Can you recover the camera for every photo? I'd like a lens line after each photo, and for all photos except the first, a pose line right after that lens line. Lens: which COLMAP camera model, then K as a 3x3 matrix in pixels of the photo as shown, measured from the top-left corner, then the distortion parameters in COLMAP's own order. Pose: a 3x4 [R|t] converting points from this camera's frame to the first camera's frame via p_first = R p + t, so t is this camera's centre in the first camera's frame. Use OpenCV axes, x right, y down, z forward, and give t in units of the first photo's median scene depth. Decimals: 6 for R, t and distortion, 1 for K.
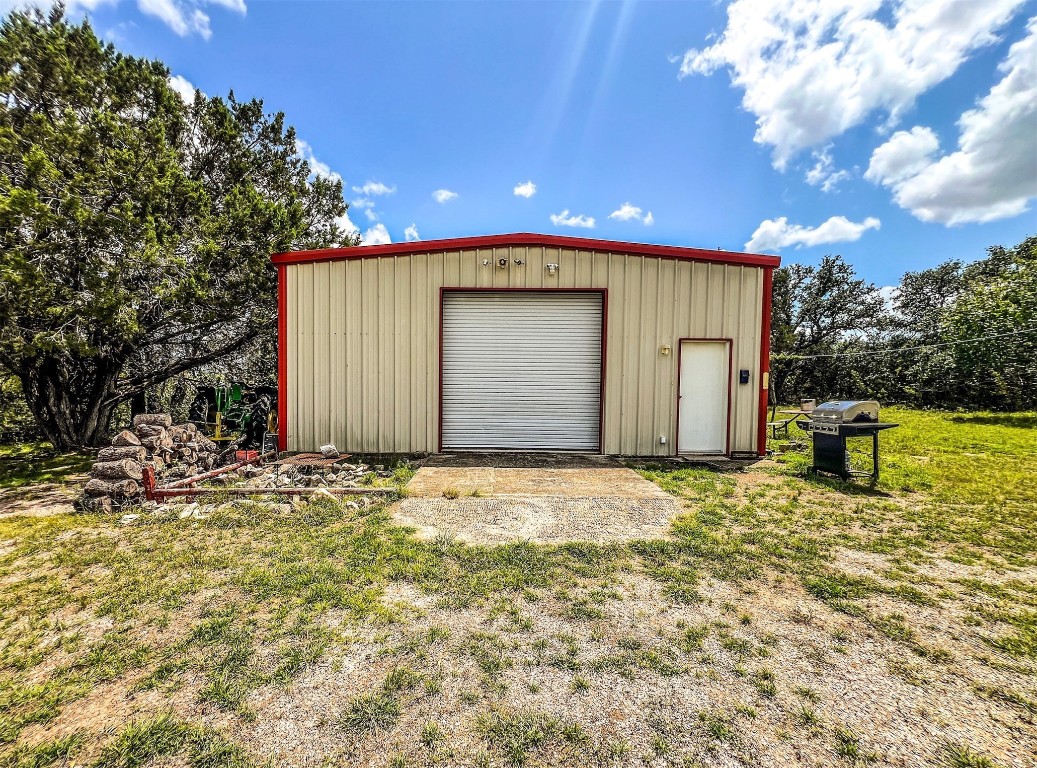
lens RADIAL K [[458.4, 0, 473.7], [0, 458.4, 414.9], [0, 0, 1]] dist [0.001299, 0.001157]
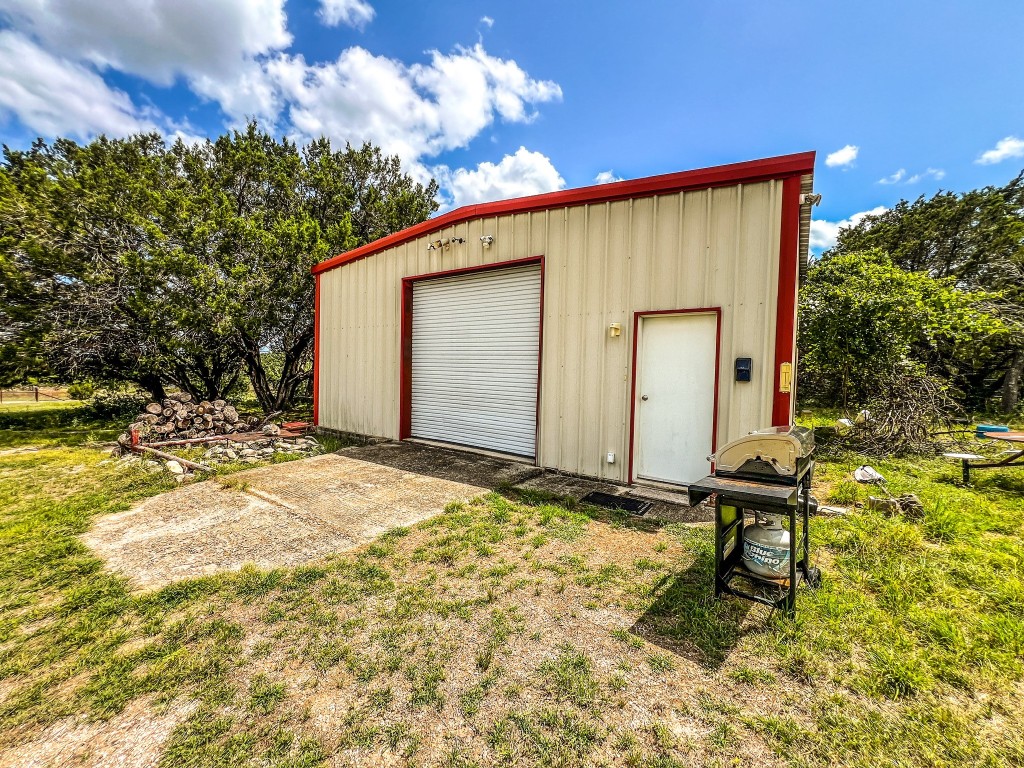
lens RADIAL K [[416.1, 0, 505.0], [0, 416.1, 386.8], [0, 0, 1]] dist [0.001927, -0.000048]
pose [[0.817452, 0.036280, -0.574852, 0.649074], [-0.043207, 0.999065, 0.001612, -0.049082], [0.574373, 0.023520, 0.818256, 0.382943]]
